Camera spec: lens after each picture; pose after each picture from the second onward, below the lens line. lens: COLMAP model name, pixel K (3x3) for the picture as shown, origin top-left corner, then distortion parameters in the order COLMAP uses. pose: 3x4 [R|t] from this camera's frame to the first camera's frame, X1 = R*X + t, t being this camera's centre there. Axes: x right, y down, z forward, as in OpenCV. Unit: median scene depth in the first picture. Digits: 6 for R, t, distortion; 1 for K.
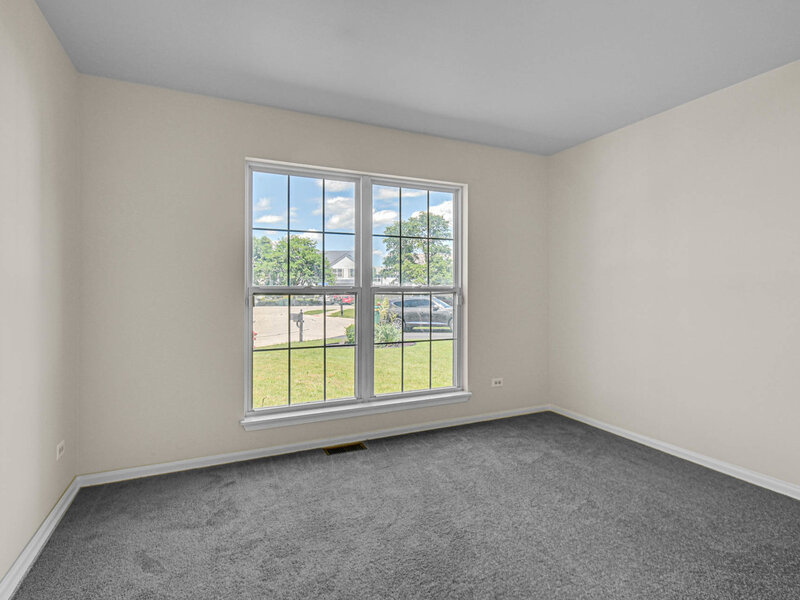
lens RADIAL K [[418.0, 0, 399.4], [0, 418.0, 293.7], [0, 0, 1]] dist [0.001556, -0.000478]
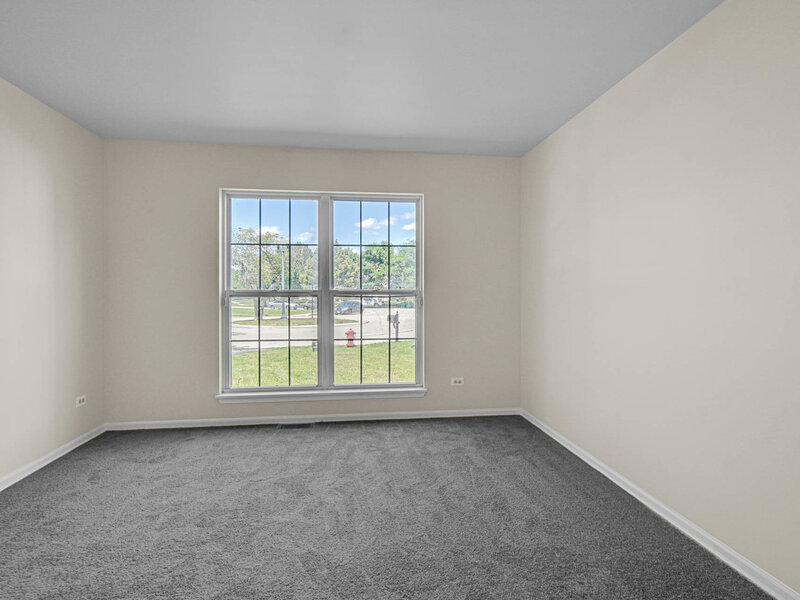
lens RADIAL K [[416.0, 0, 400.0], [0, 416.0, 300.0], [0, 0, 1]] dist [-0.000219, -0.000519]
pose [[0.953396, 0.006847, -0.301645, 0.477737], [-0.004653, 0.999957, 0.007991, 0.000867], [0.301687, -0.006215, 0.953387, -0.037395]]
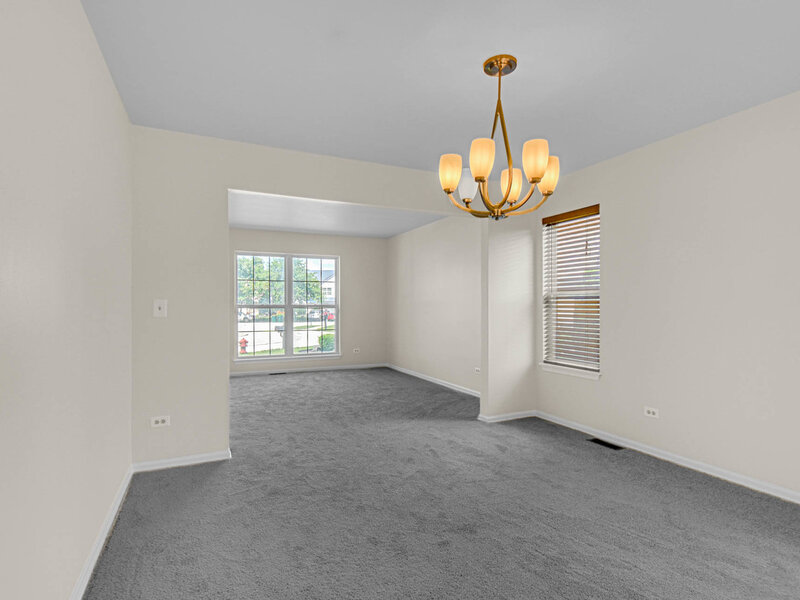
lens RADIAL K [[416.0, 0, 400.0], [0, 416.0, 300.0], [0, 0, 1]] dist [-0.000219, -0.000519]
pose [[0.999901, -0.004065, 0.013496, 0.491197], [0.004414, 0.999654, -0.025913, 0.020189], [-0.013386, 0.025970, 0.999573, -1.244558]]
